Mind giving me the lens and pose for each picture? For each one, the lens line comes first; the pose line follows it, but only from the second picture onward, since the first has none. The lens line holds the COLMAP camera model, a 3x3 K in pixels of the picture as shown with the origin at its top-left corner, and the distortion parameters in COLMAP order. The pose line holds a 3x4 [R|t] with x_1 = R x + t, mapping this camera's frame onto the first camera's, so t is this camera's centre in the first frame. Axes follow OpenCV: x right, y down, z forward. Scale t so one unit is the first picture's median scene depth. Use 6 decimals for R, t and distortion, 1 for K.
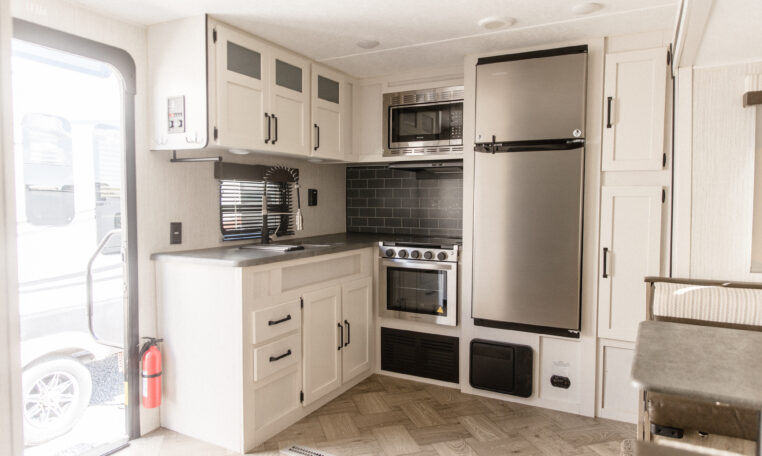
lens RADIAL K [[505.5, 0, 376.8], [0, 505.5, 226.3], [0, 0, 1]] dist [0.011042, 0.001164]
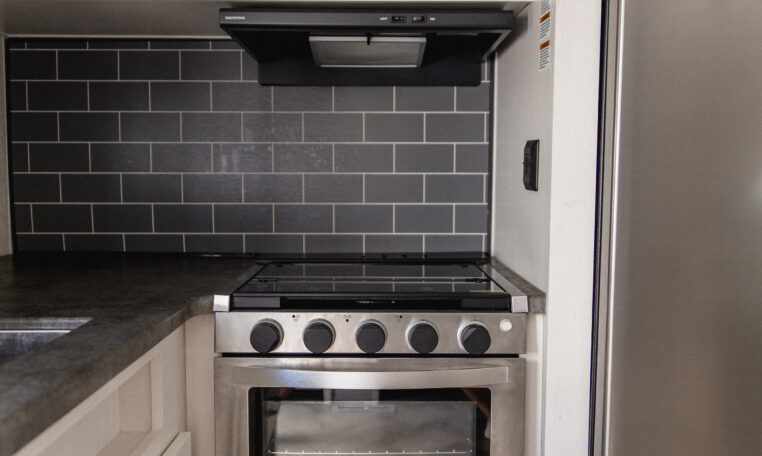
lens RADIAL K [[752.1, 0, 381.0], [0, 752.1, 228.0], [0, 0, 1]] dist [0.012056, 0.003106]
pose [[0.871796, -0.036803, 0.488485, -0.112739], [0.026186, 0.999249, 0.028550, -0.014371], [-0.489169, -0.012098, 0.872105, 0.629176]]
